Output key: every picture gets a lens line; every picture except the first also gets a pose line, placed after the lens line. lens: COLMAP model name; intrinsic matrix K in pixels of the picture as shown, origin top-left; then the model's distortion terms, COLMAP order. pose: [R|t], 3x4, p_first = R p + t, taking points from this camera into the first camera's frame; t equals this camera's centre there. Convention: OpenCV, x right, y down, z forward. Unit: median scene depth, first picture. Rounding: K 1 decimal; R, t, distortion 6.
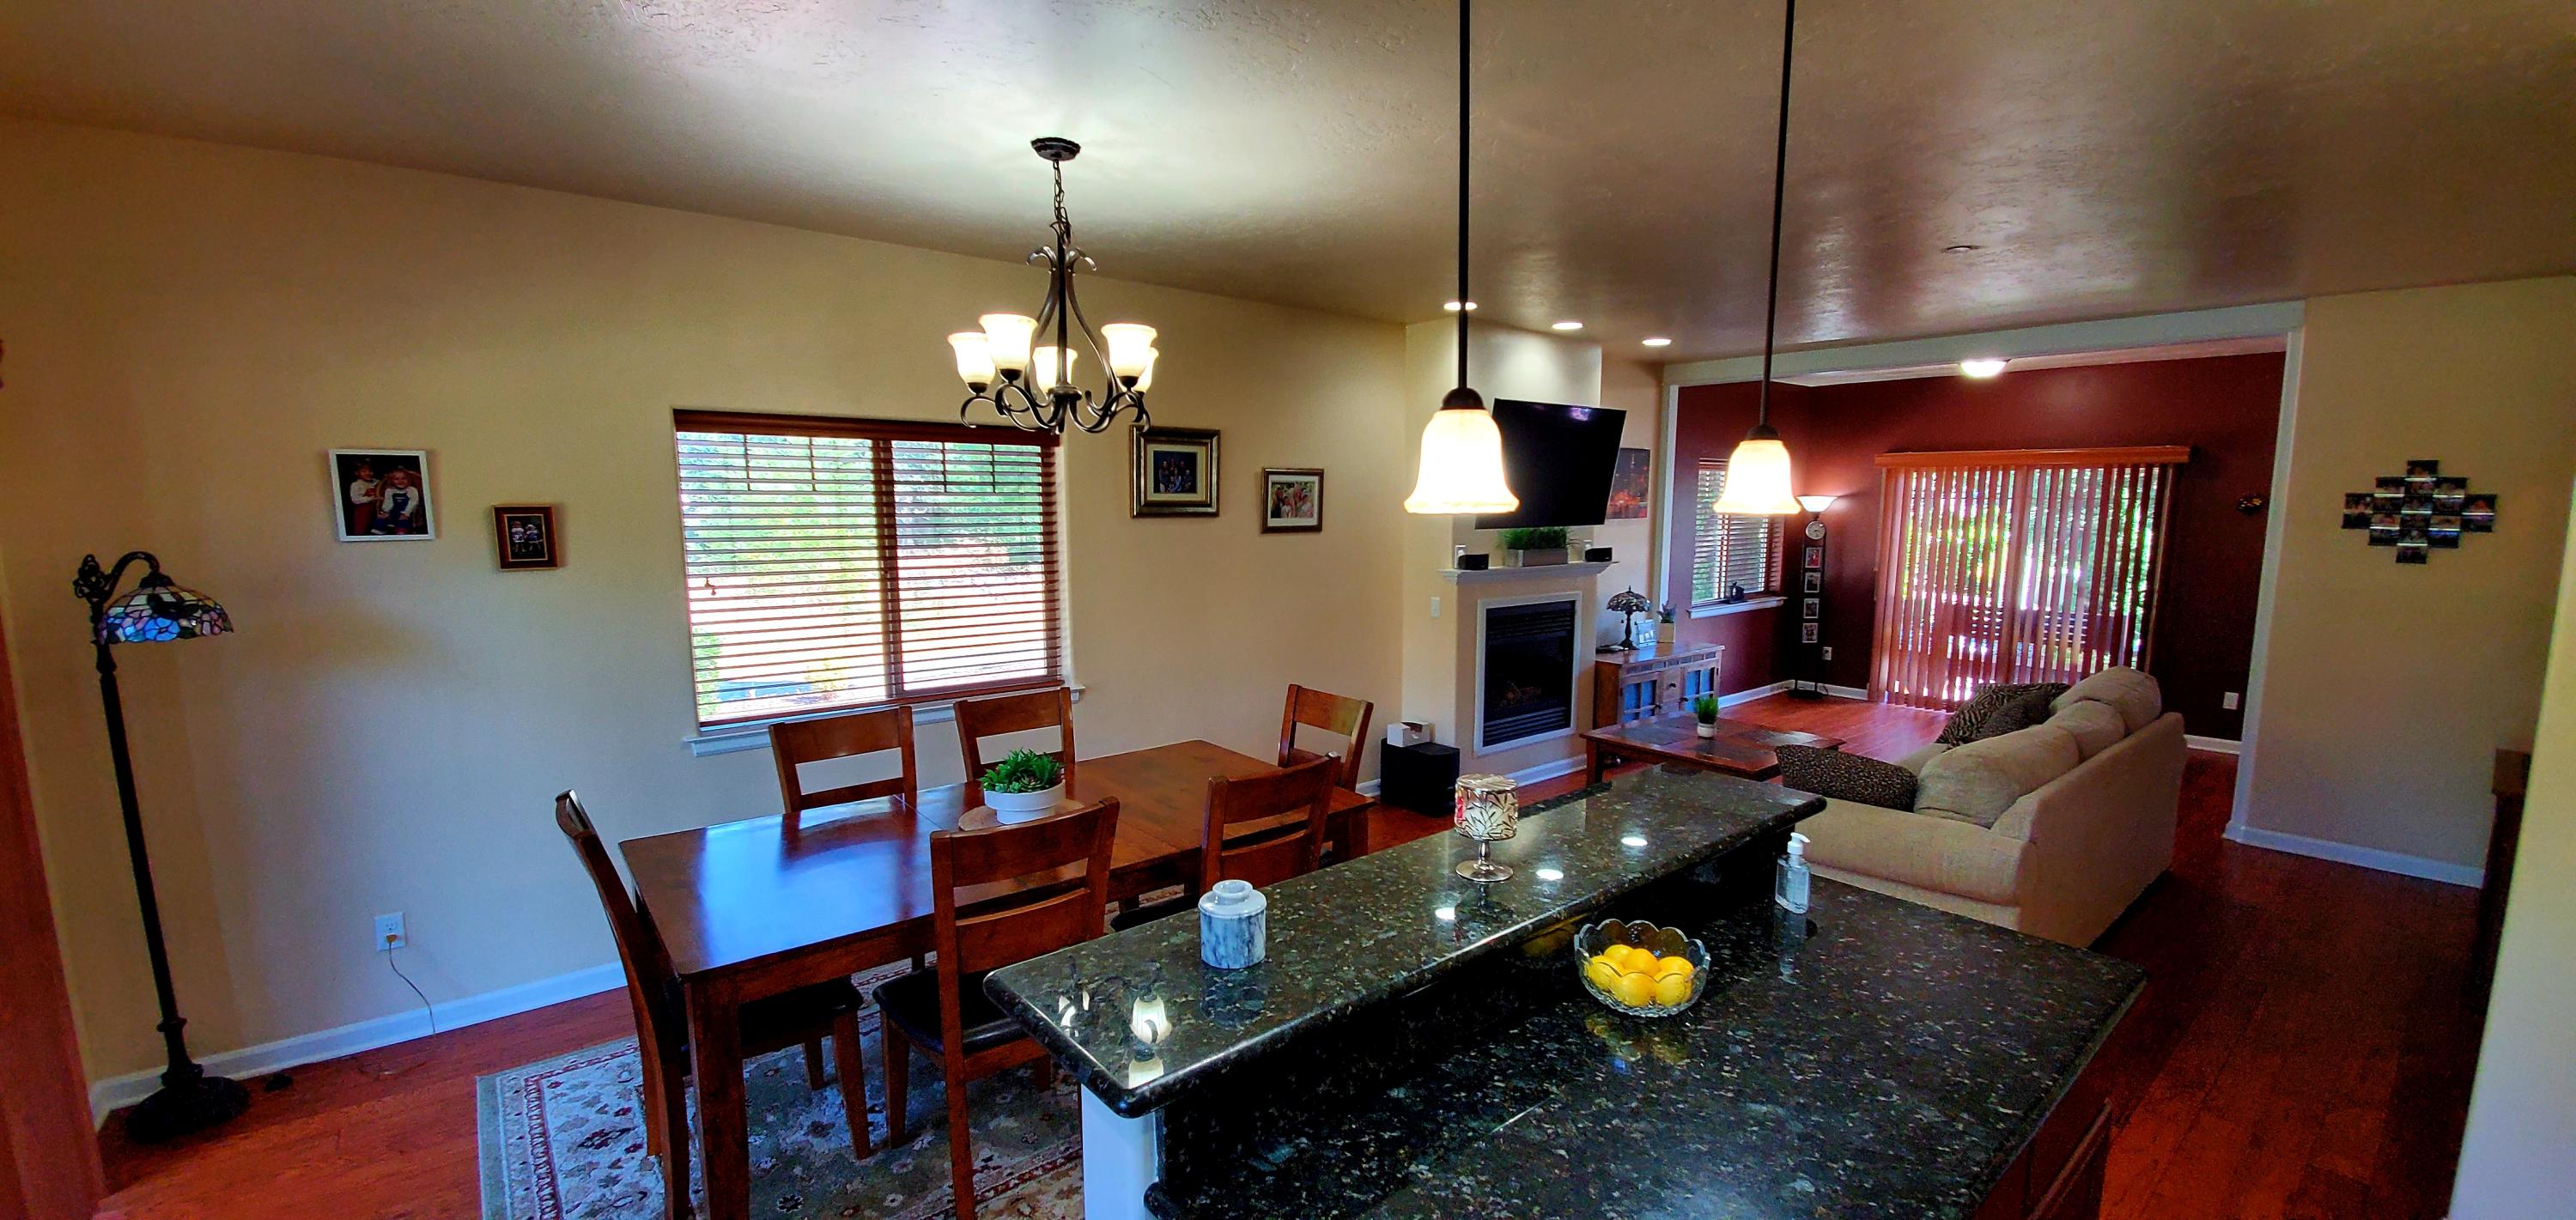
lens RADIAL K [[1021.5, 0, 1300.7], [0, 1021.5, 640.6], [0, 0, 1]] dist [0.011241, -0.017129]
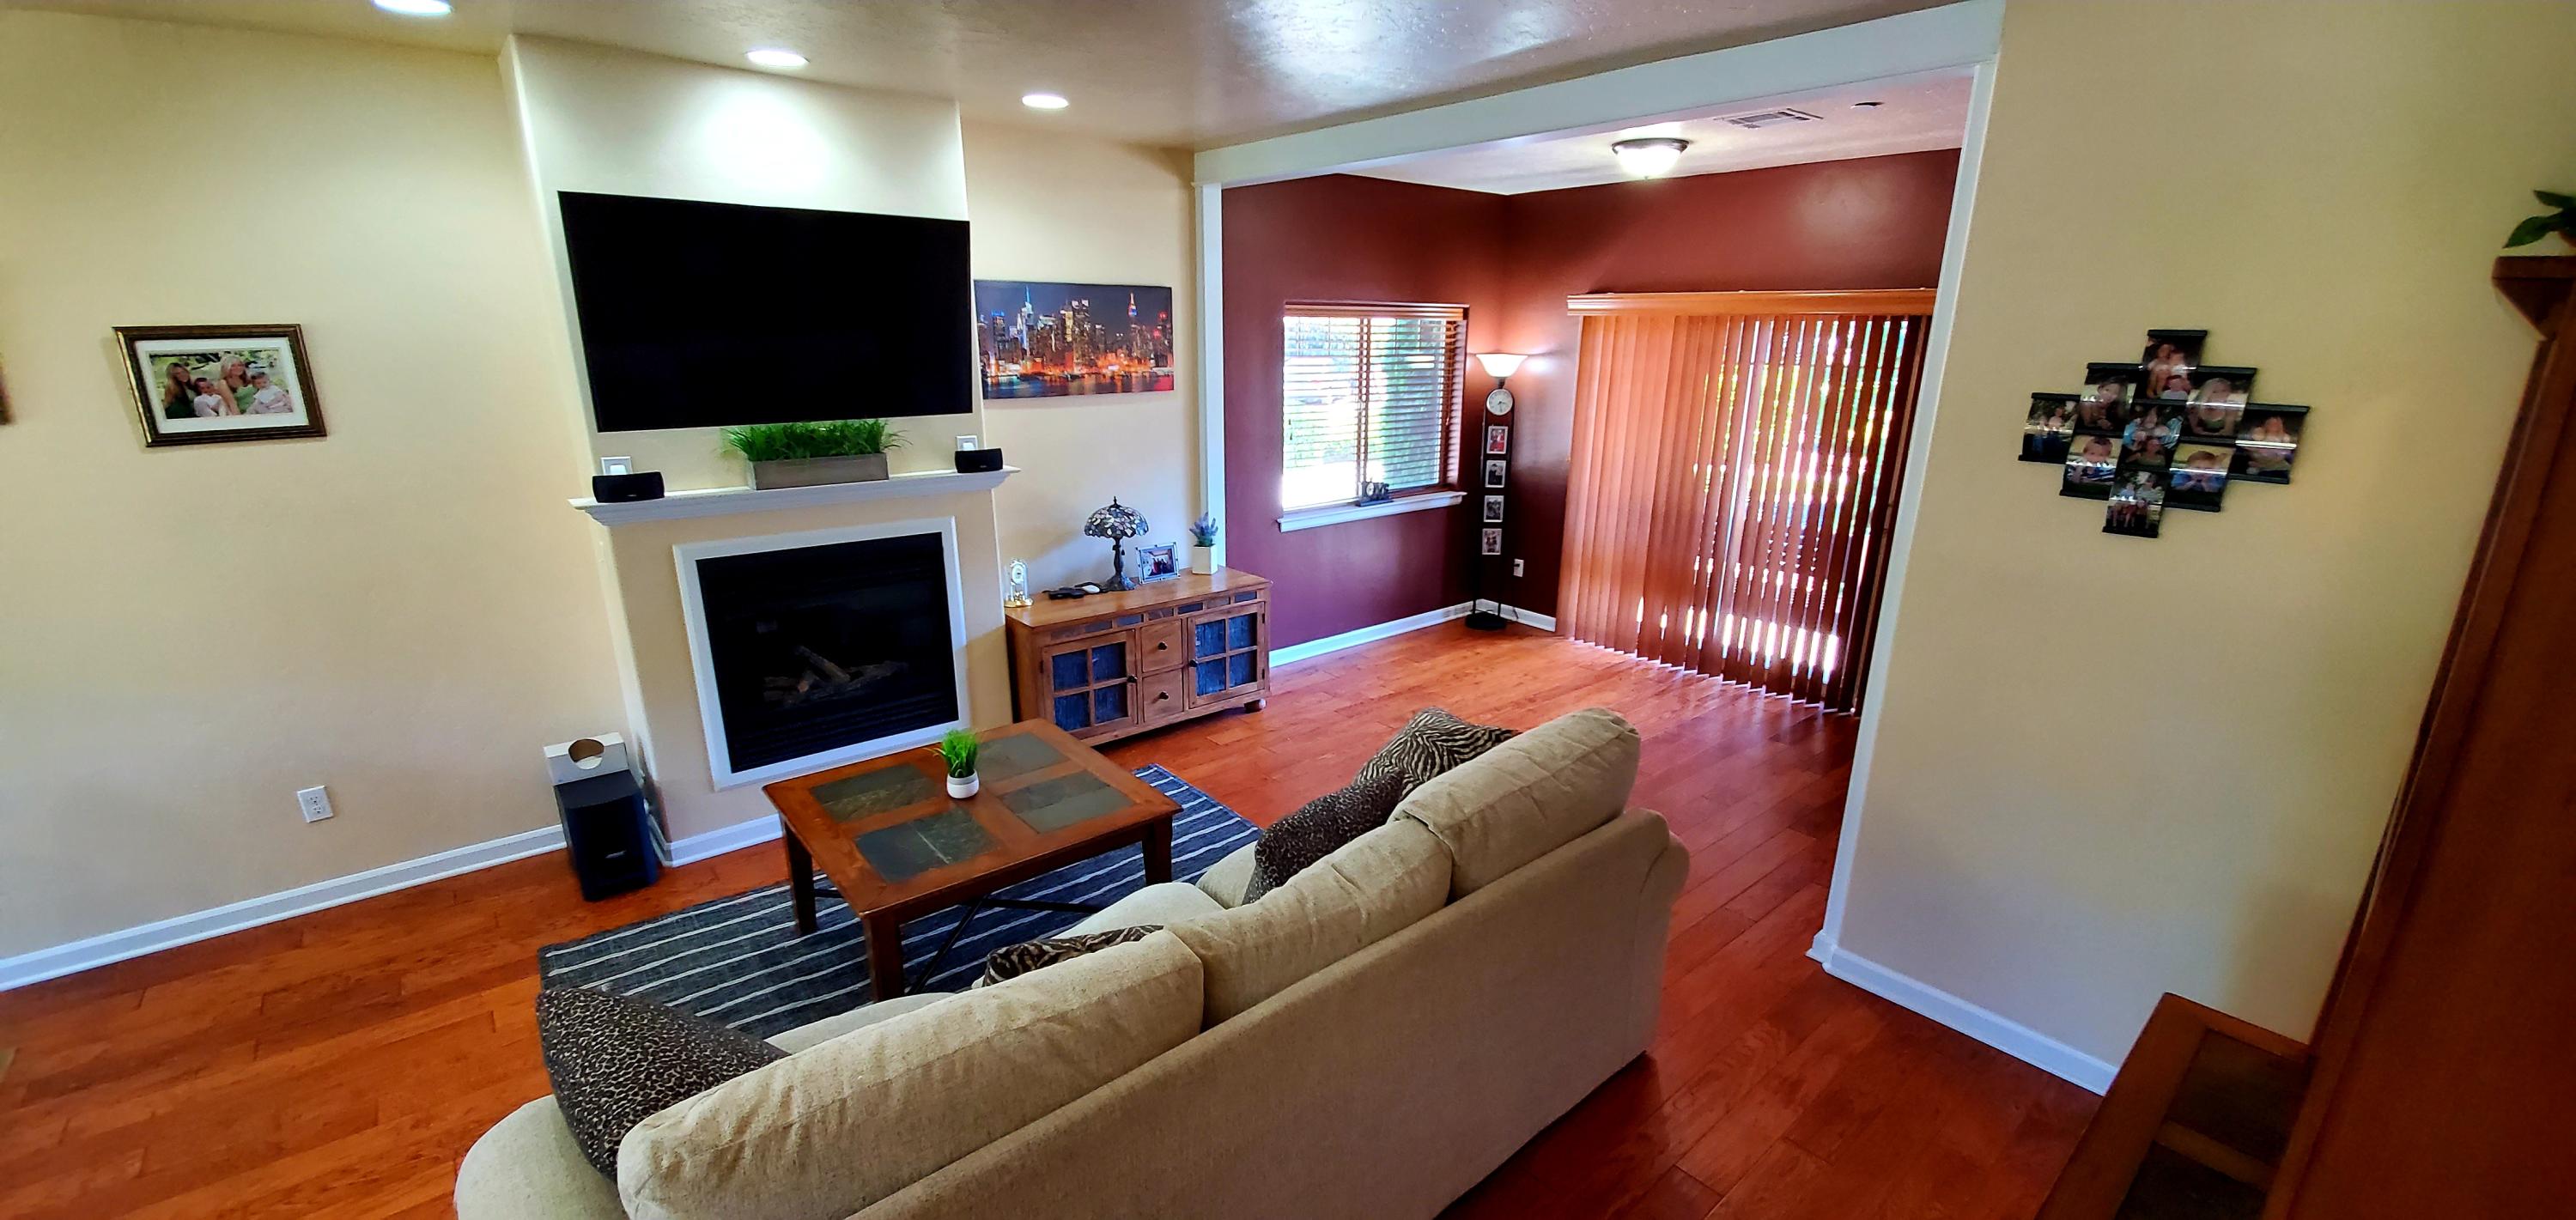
lens RADIAL K [[1021.5, 0, 1300.7], [0, 1021.5, 640.6], [0, 0, 1]] dist [0.011241, -0.017129]
pose [[0.999788, 0.002106, 0.020504, 0.563950], [-0.005298, 0.987607, 0.156855, -0.087060], [-0.019919, -0.156930, 0.987409, 0.411659]]
